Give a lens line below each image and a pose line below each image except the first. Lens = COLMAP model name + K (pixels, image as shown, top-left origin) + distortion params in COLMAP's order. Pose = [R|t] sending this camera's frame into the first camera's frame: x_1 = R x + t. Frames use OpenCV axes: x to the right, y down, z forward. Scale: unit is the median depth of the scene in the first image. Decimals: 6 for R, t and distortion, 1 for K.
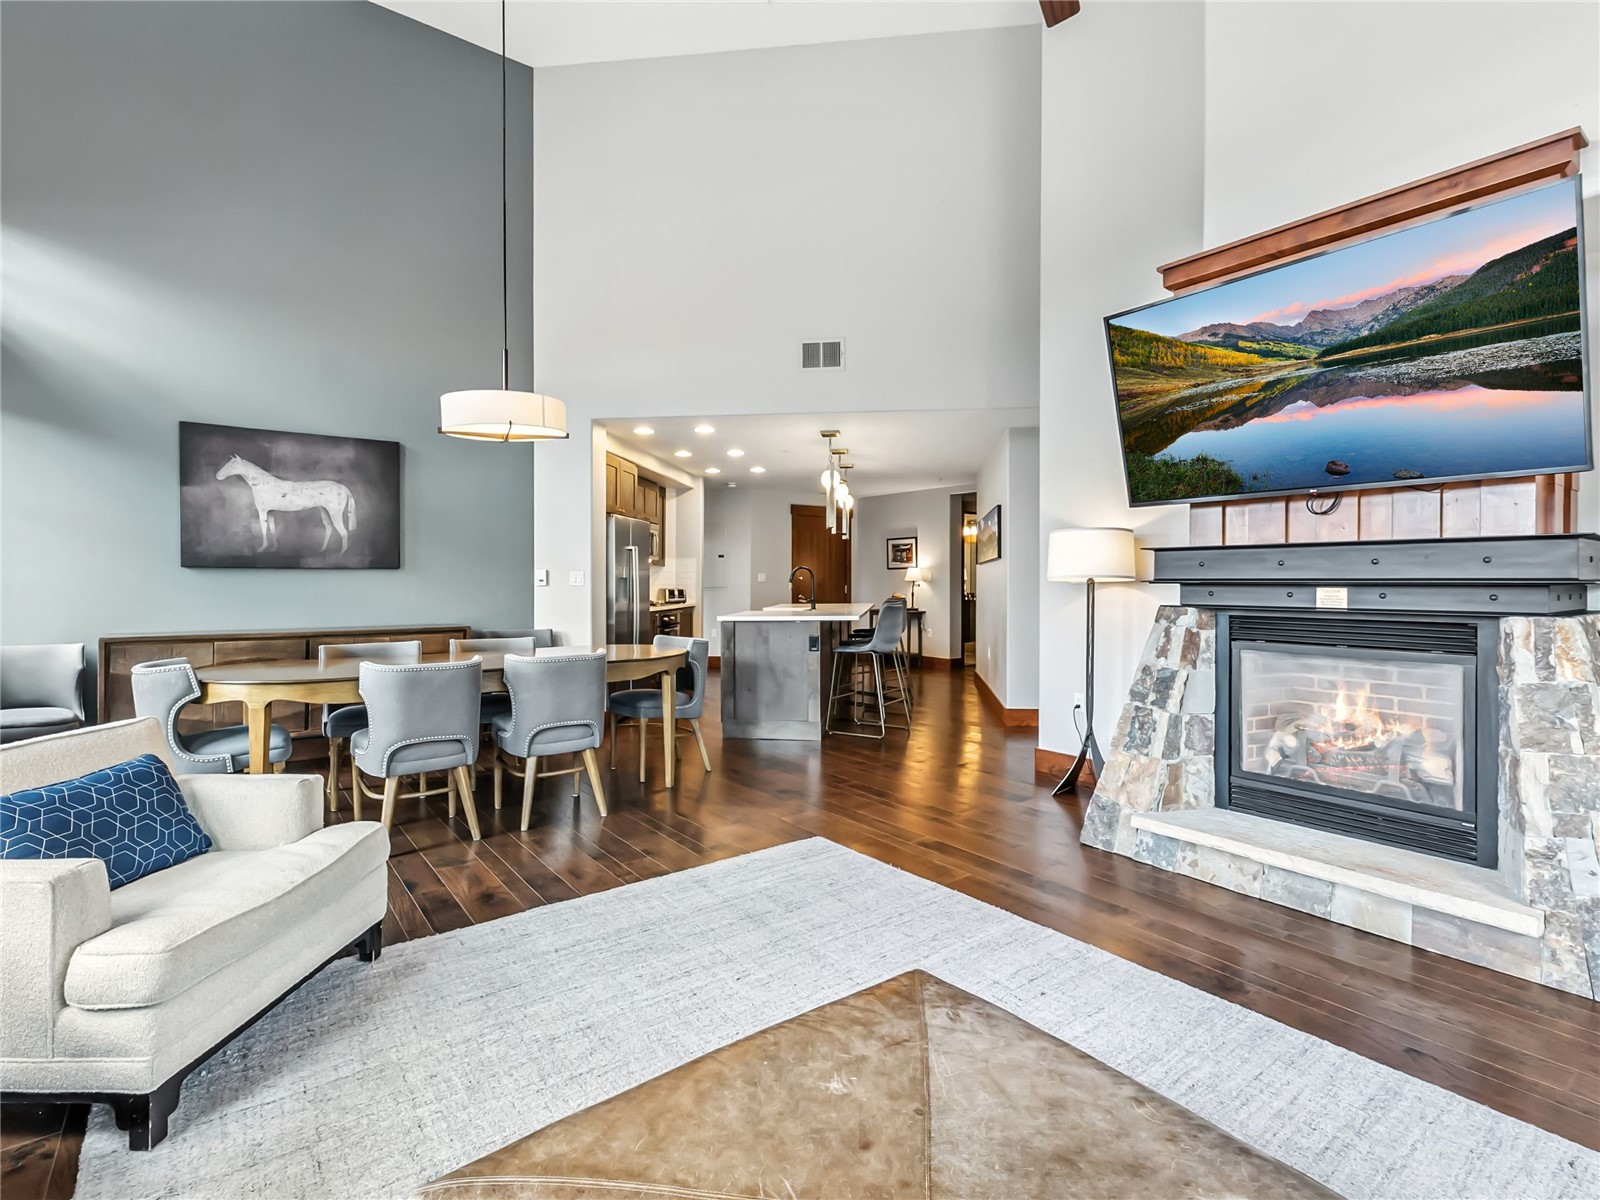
lens RADIAL K [[767.3, 0, 807.8], [0, 767.3, 595.4], [0, 0, 1]] dist [0.001601, 0.001013]
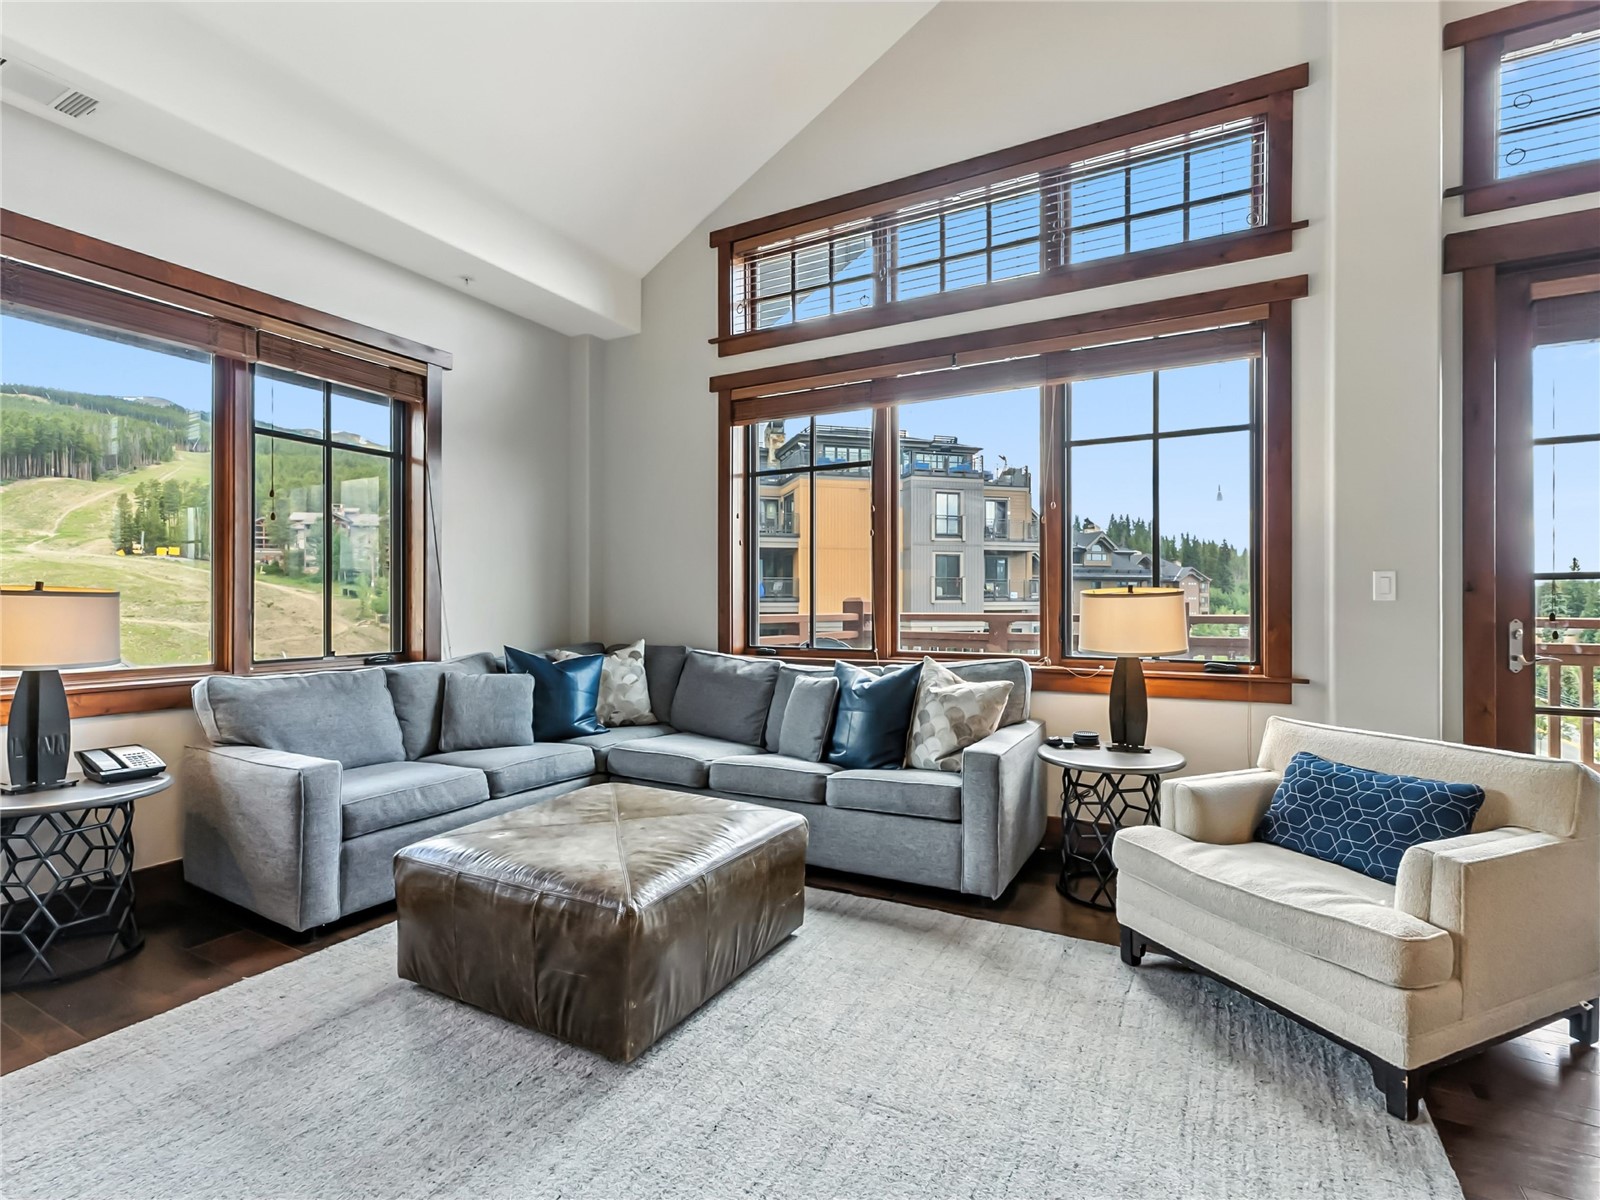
lens RADIAL K [[767.3, 0, 812.0], [0, 767.3, 599.8], [0, 0, 1]] dist [0.001601, 0.001013]
pose [[-0.913453, -0.001293, -0.406941, 0.157817], [-0.008102, 0.999855, 0.015010, -0.016049], [0.406863, 0.017008, -0.913331, 0.933949]]
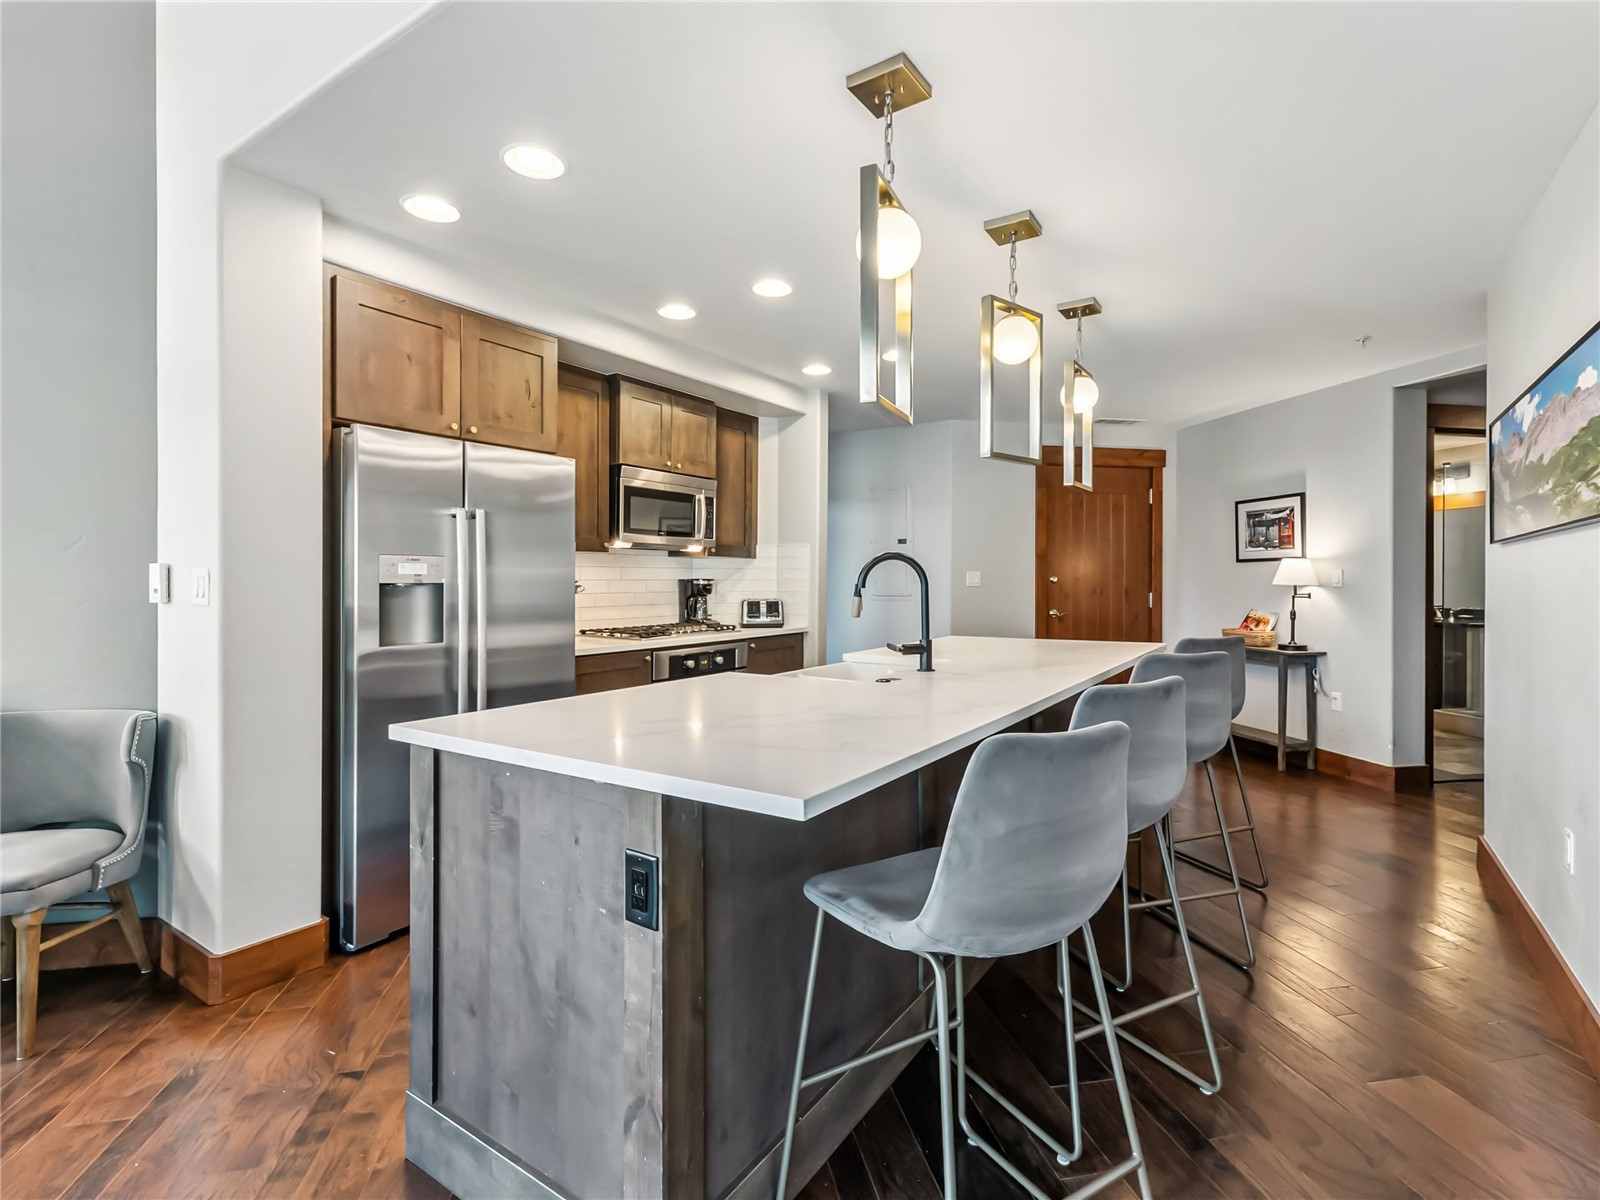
lens RADIAL K [[767.3, 0, 805.5], [0, 767.3, 584.0], [0, 0, 1]] dist [0.001601, 0.001013]
pose [[0.894341, 0.005901, -0.447348, 0.230862], [-0.010767, 0.999907, -0.008337, -0.038319], [0.447257, 0.012273, 0.894321, 1.291779]]
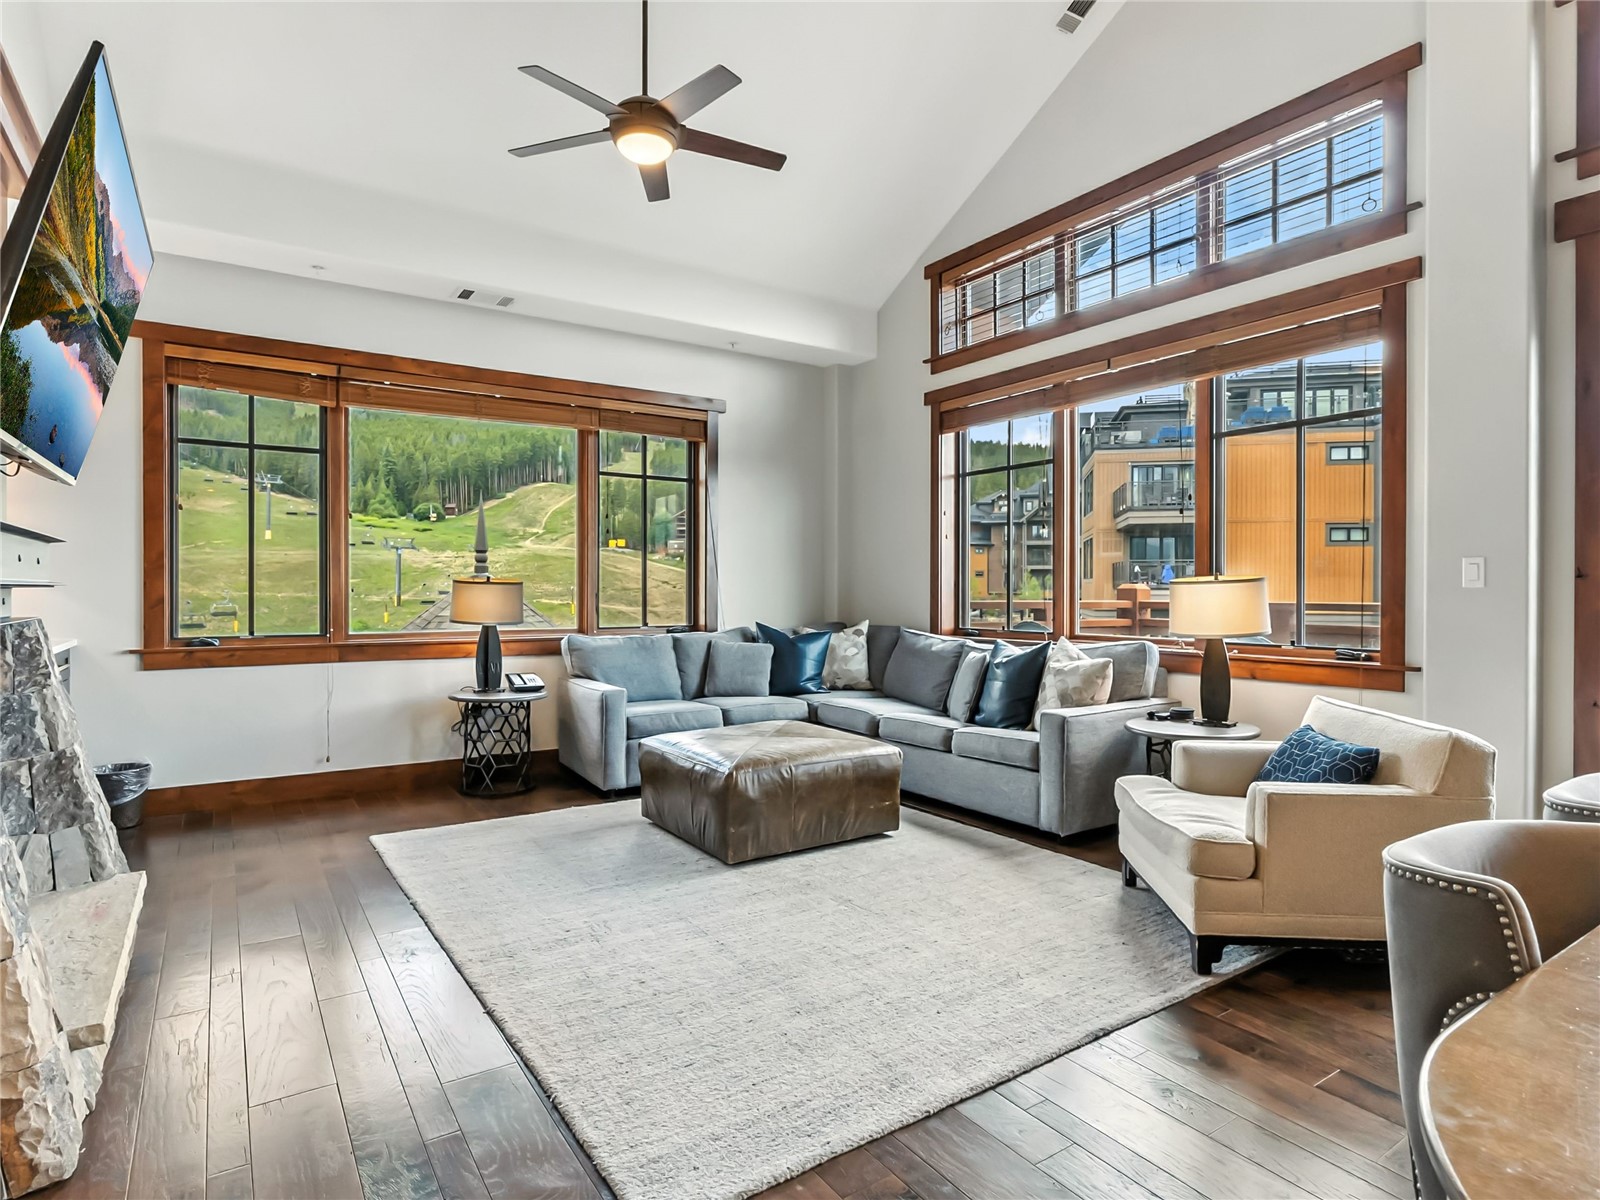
lens RADIAL K [[887.7, 0, 796.9], [0, 887.7, 585.5], [0, 0, 1]] dist [0.001128, 0.001887]
pose [[-0.997345, -0.002317, 0.072787, -0.082580], [-0.001193, 0.999879, 0.015486, -0.023538], [-0.072814, 0.015358, -0.997227, 1.396047]]
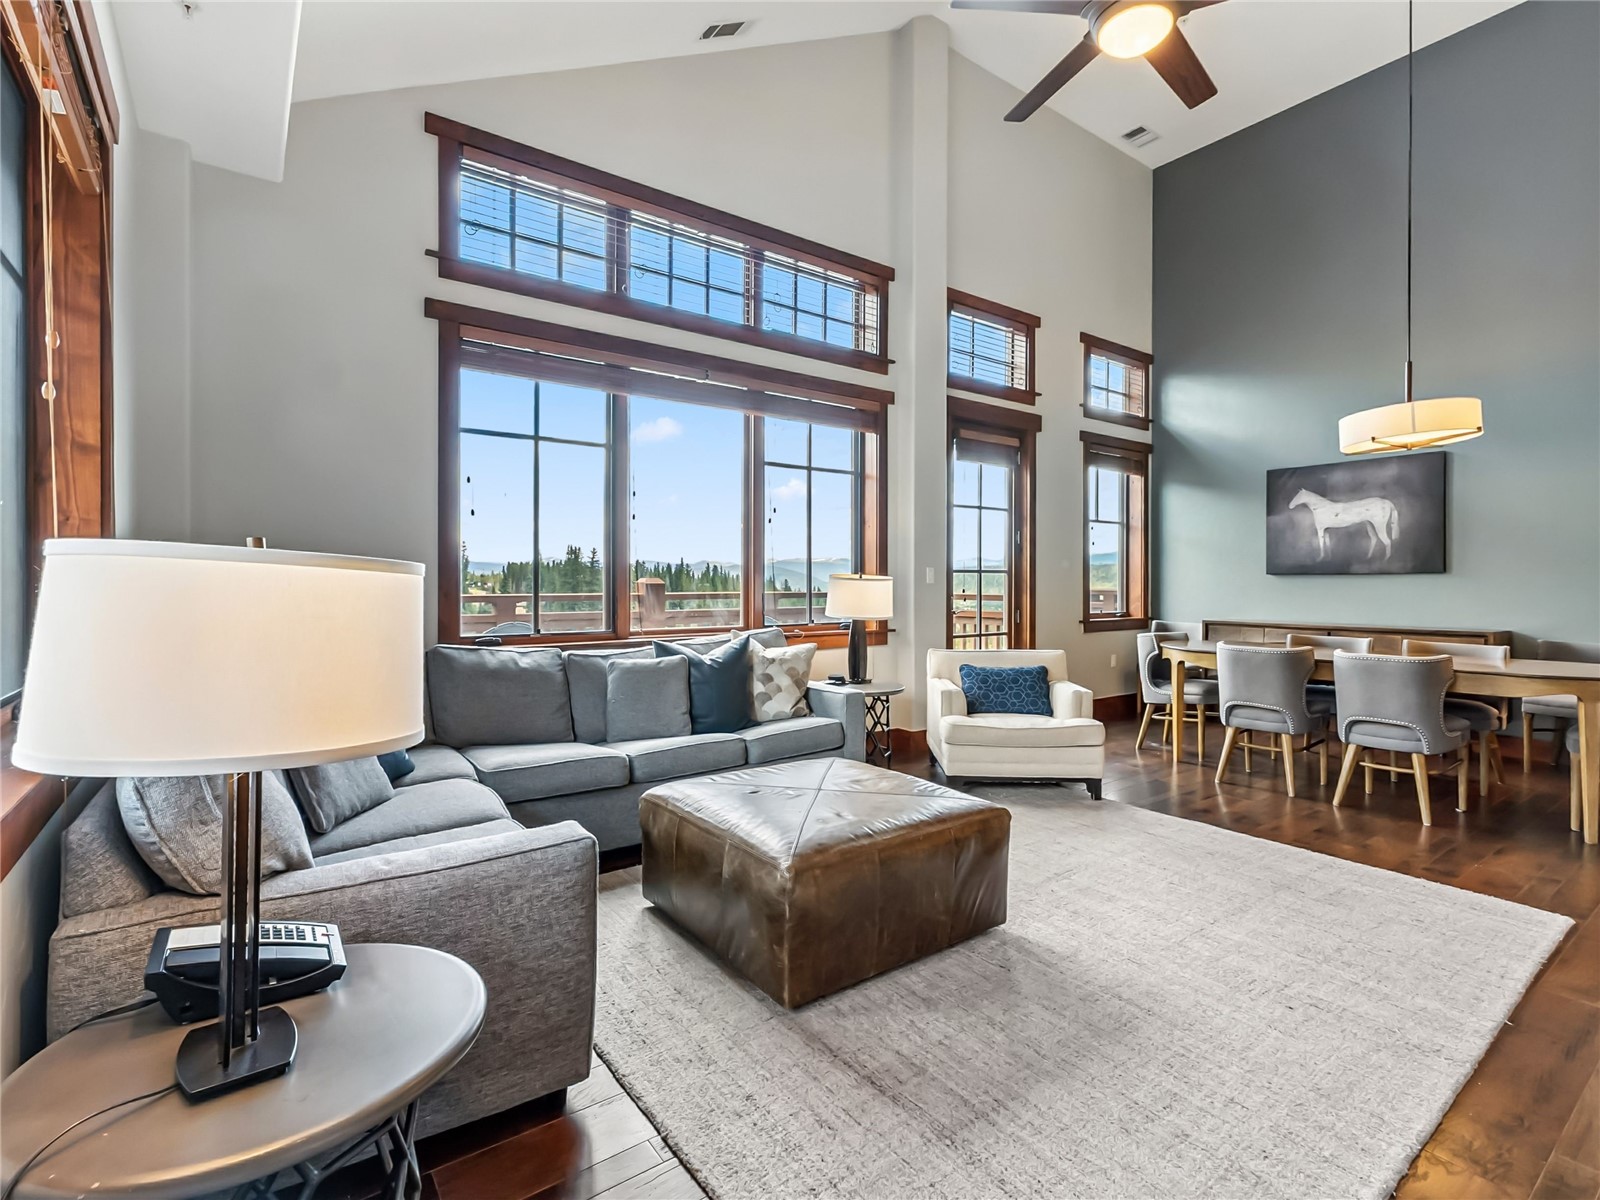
lens RADIAL K [[767.3, 0, 800.5], [0, 767.3, 586.0], [0, 0, 1]] dist [0.001601, 0.001013]
pose [[-0.021009, 0.004588, -0.999769, 0.772224], [-0.021914, 0.999747, 0.005048, -0.004856], [0.999539, 0.022015, -0.020904, 0.229852]]
